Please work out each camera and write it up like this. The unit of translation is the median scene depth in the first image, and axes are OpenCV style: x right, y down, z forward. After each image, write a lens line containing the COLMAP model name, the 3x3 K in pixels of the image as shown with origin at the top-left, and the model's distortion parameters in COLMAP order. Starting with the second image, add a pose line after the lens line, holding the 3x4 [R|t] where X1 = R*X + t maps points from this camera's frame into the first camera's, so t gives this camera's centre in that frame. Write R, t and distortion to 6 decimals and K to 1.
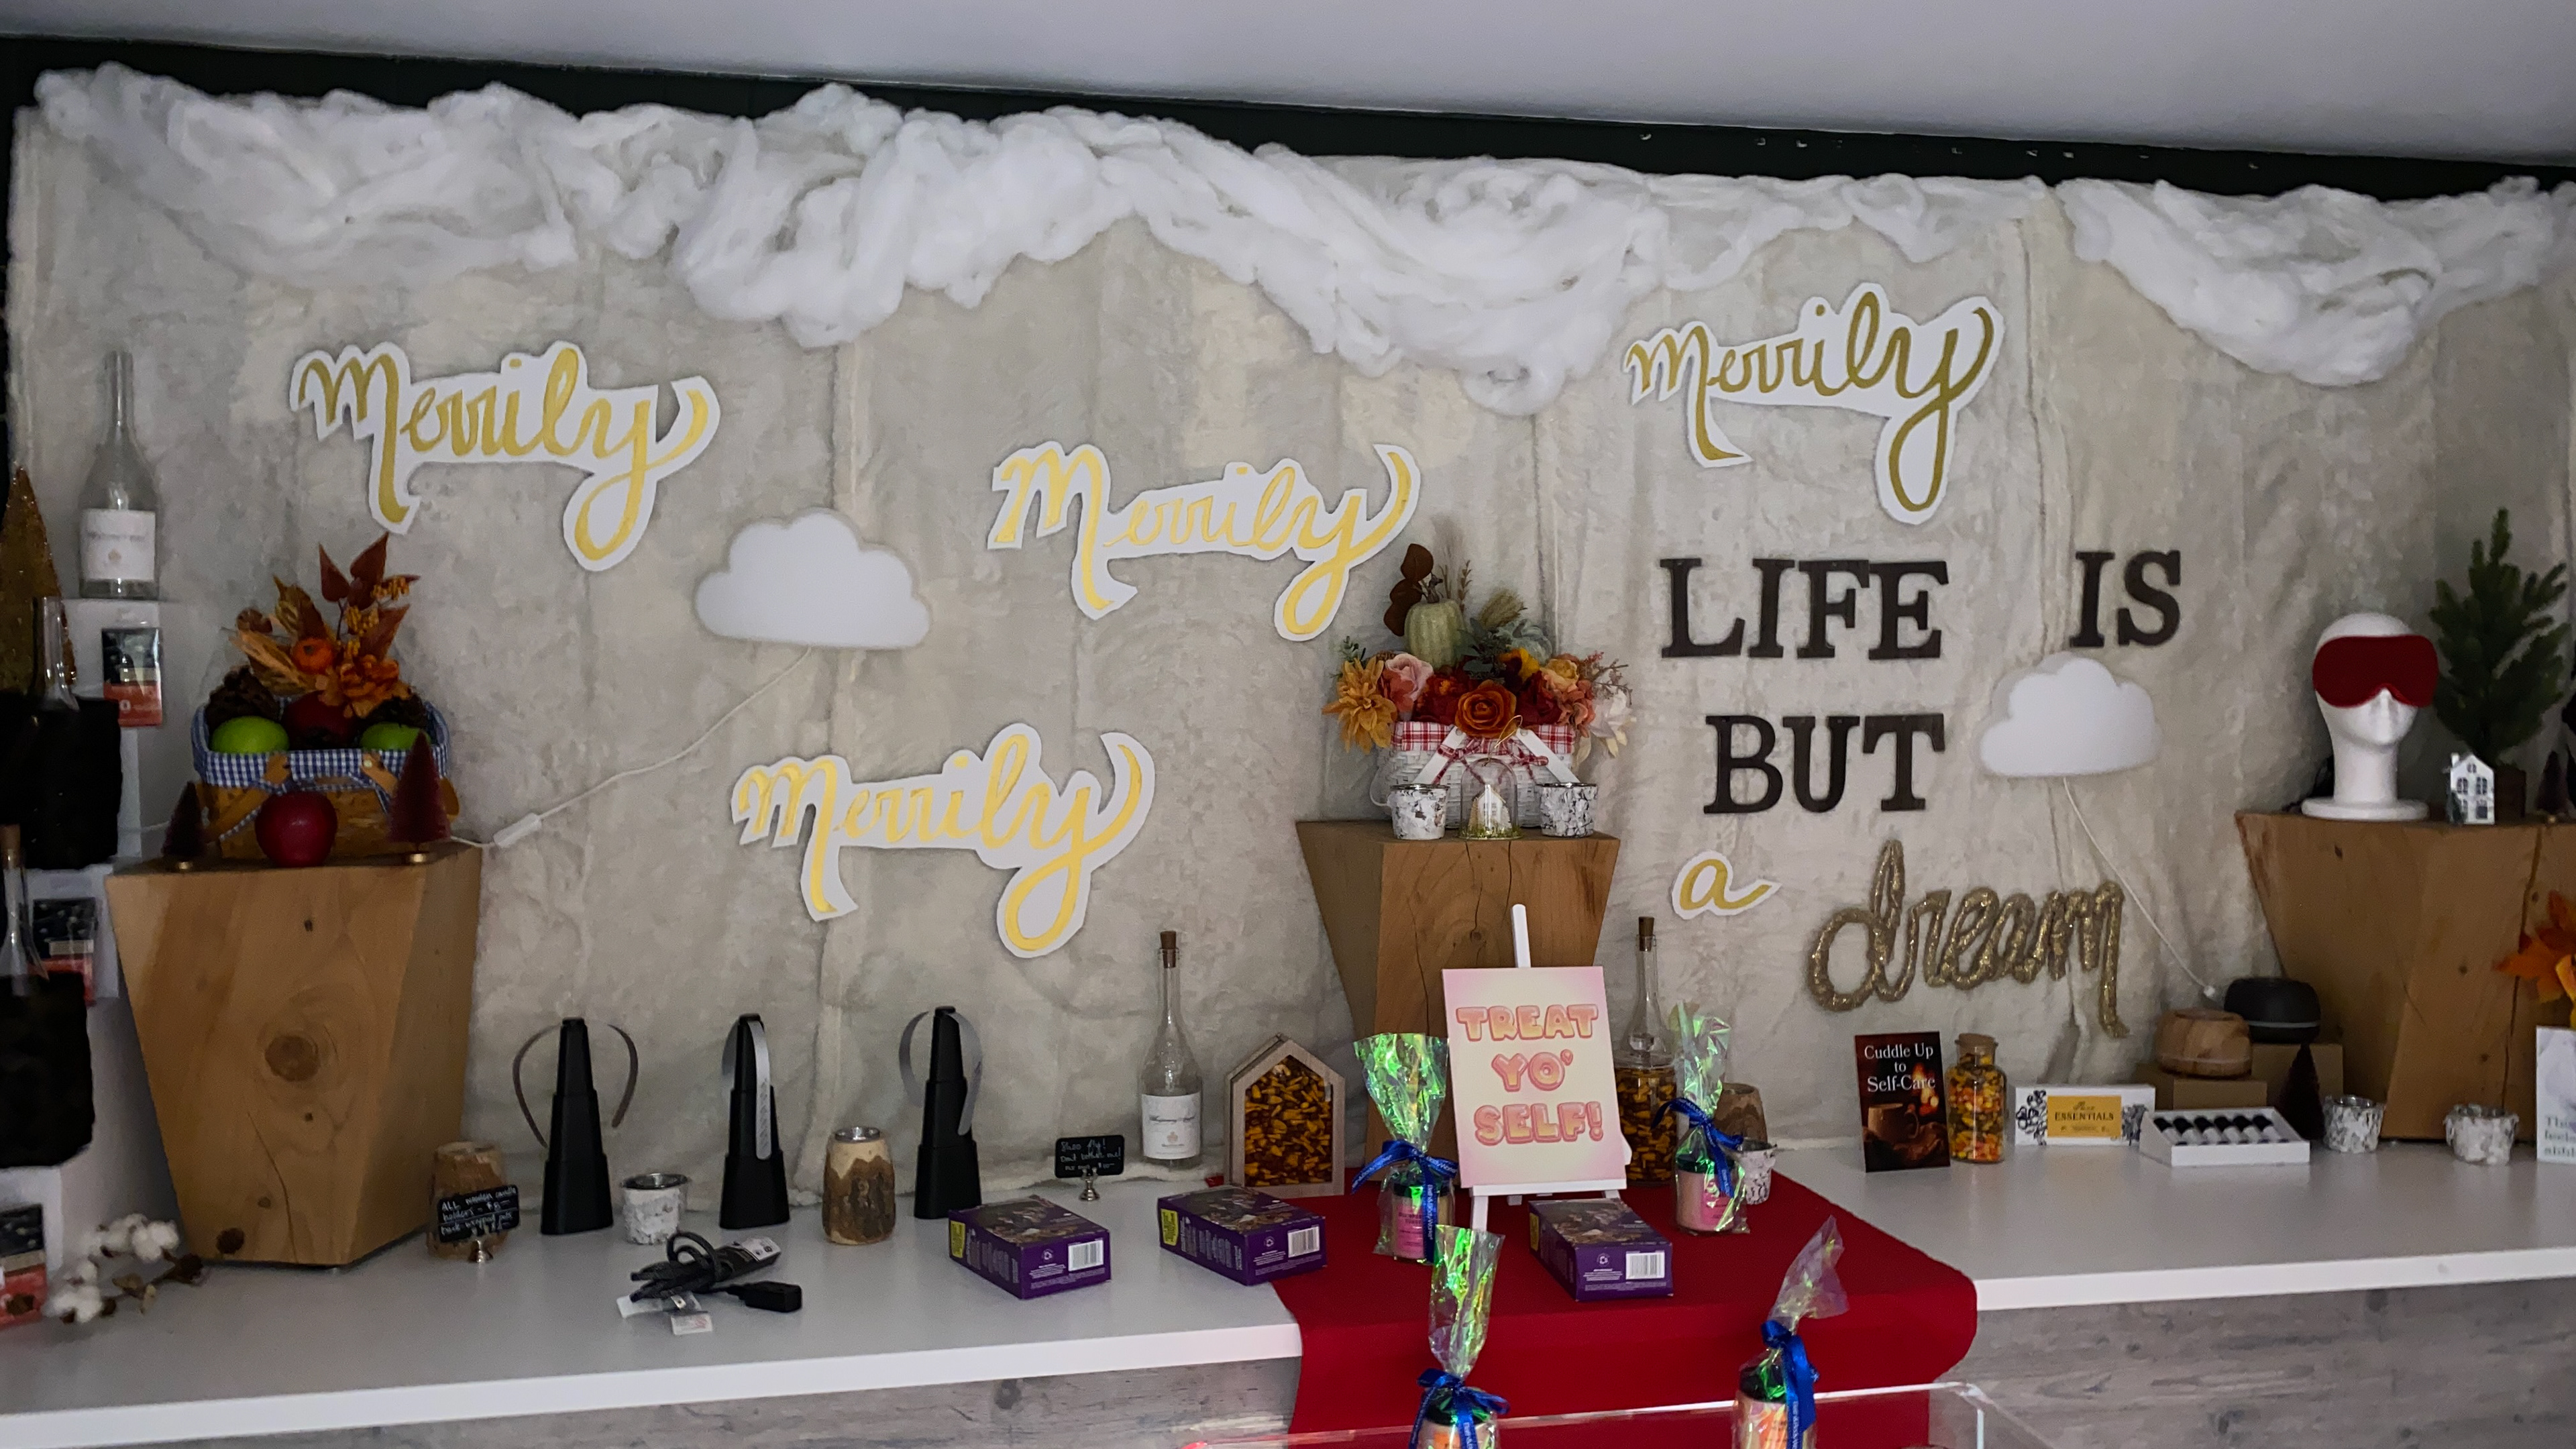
lens RADIAL K [[1956.3, 0, 1288.0], [0, 1956.3, 724.5], [0, 0, 1]] dist [0.031348, -0.003386]
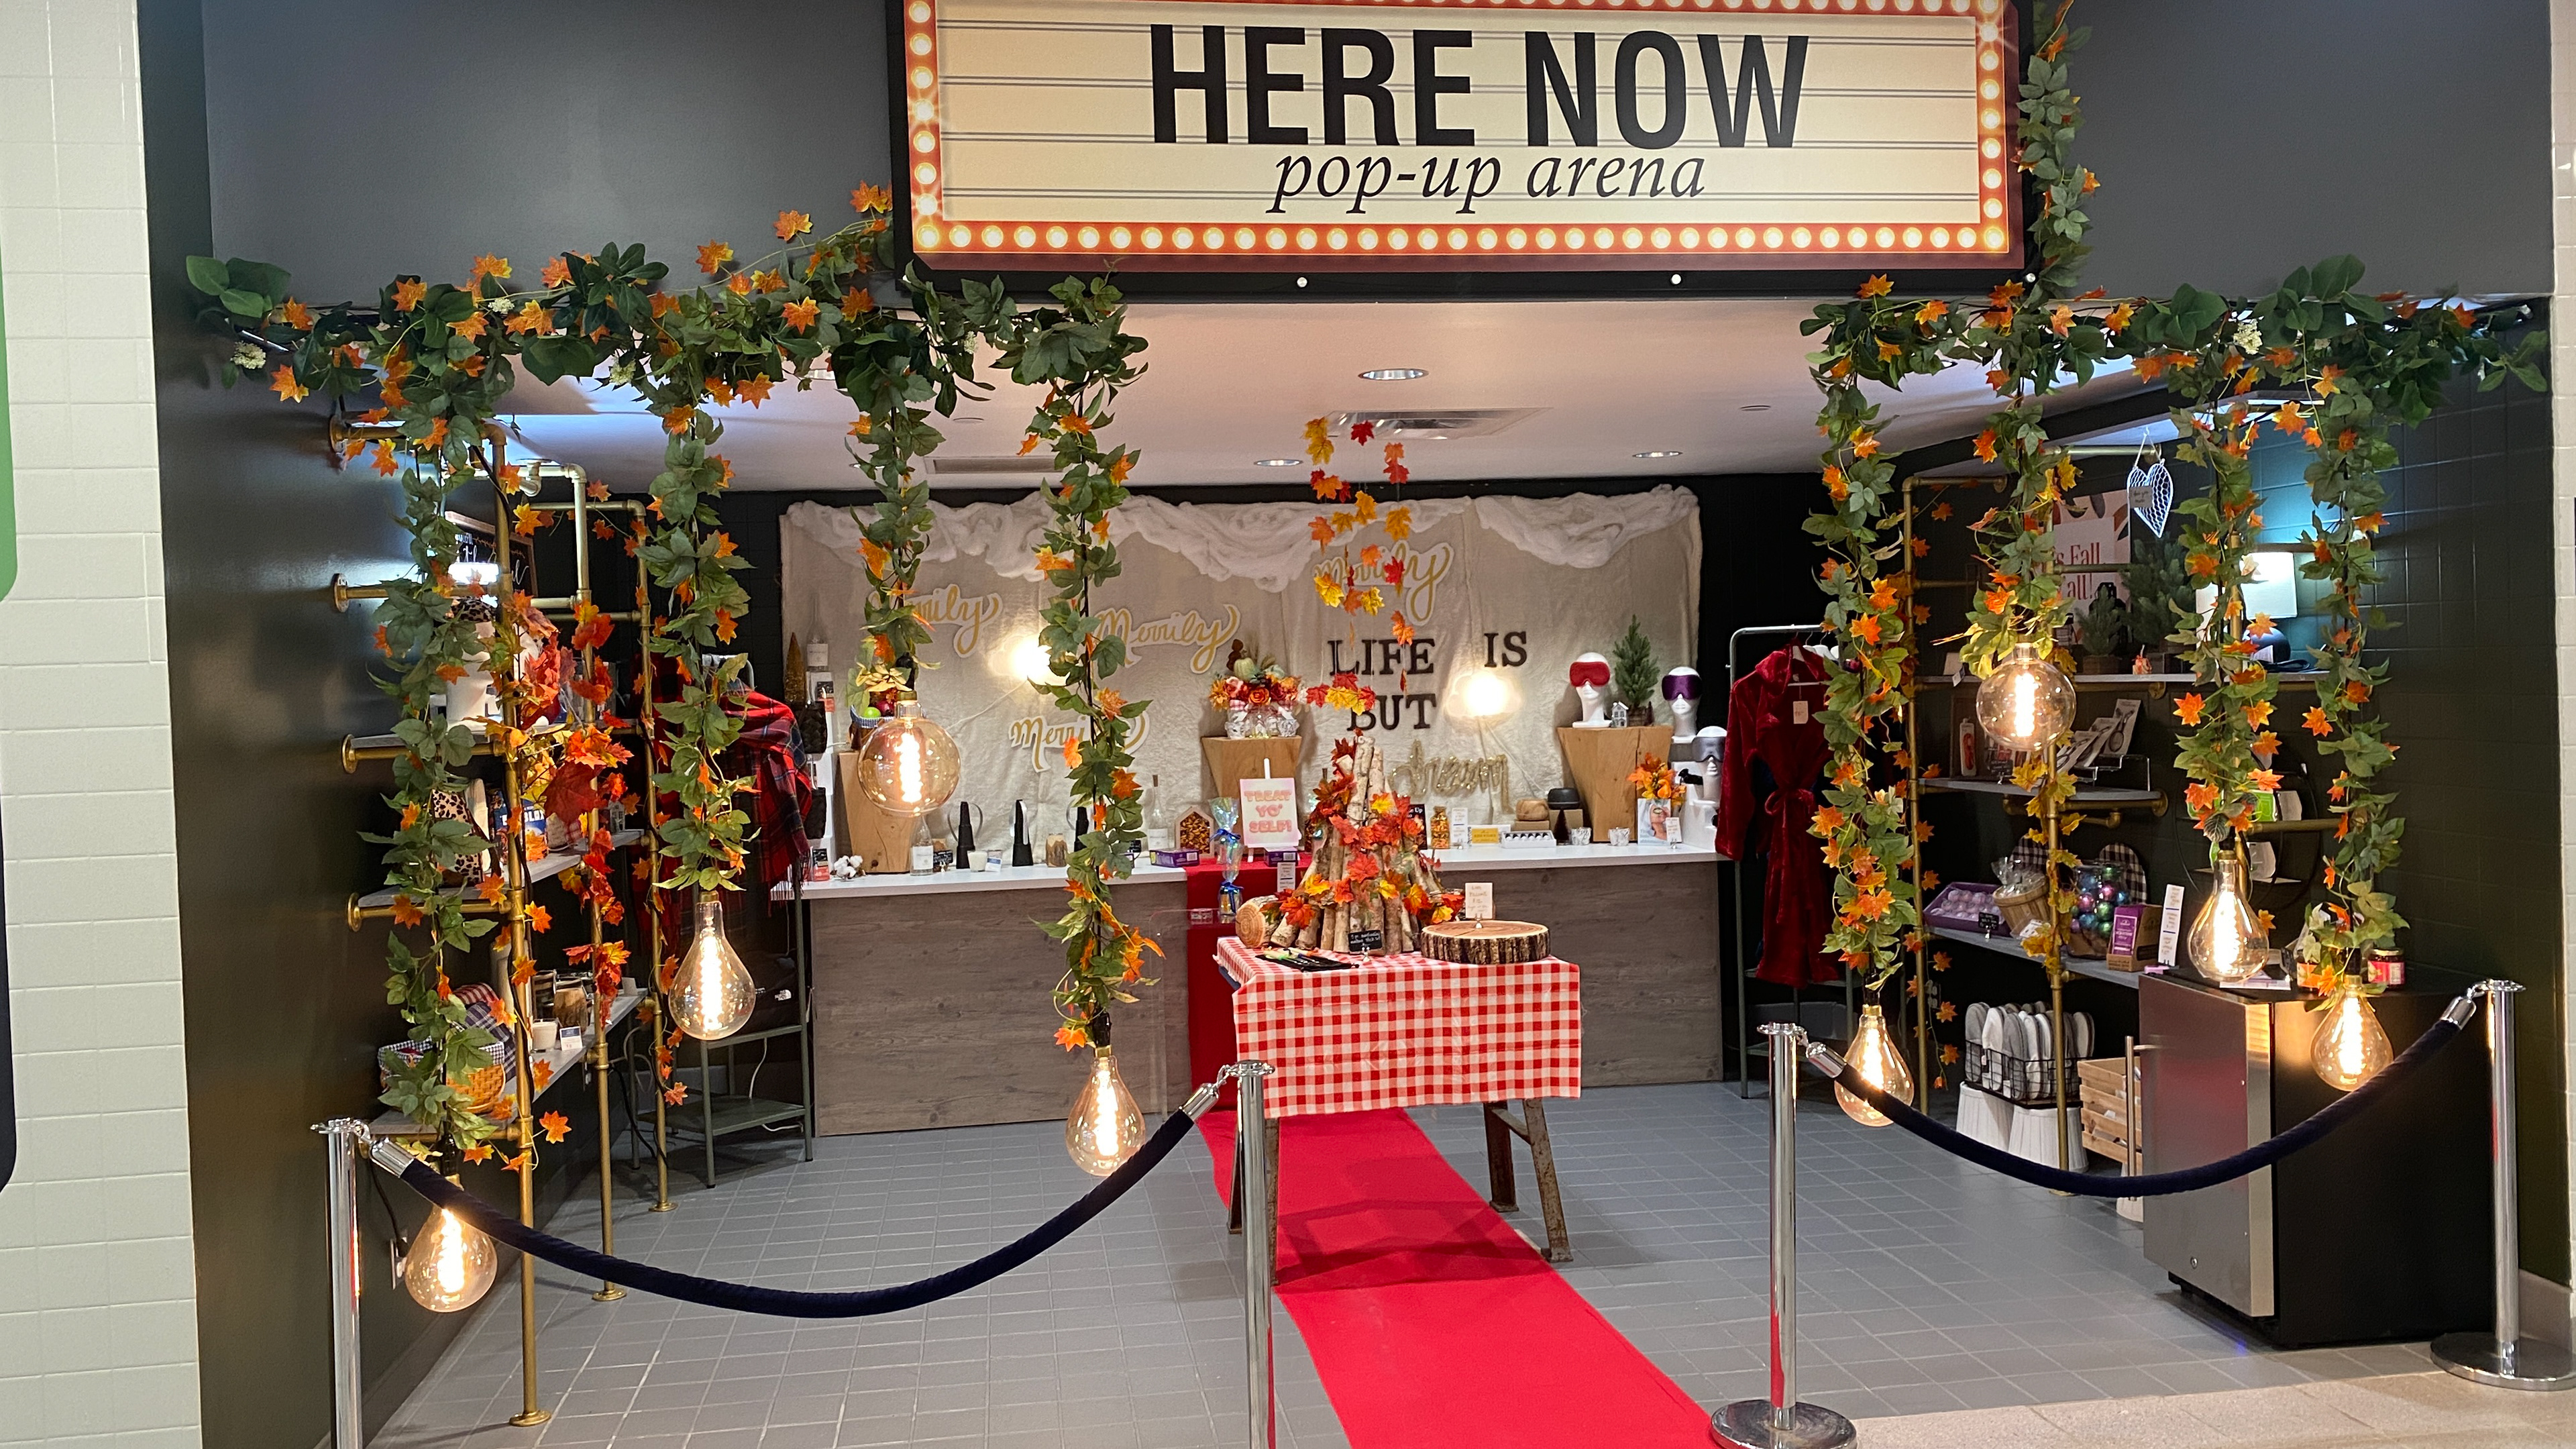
lens RADIAL K [[1956.3, 0, 1288.0], [0, 1956.3, 724.5], [0, 0, 1]] dist [0.031348, -0.003386]
pose [[0.999256, -0.024268, -0.029983, 0.212504], [0.024454, 0.999684, 0.005880, 0.017584], [0.029831, -0.006608, 0.999533, -1.794315]]
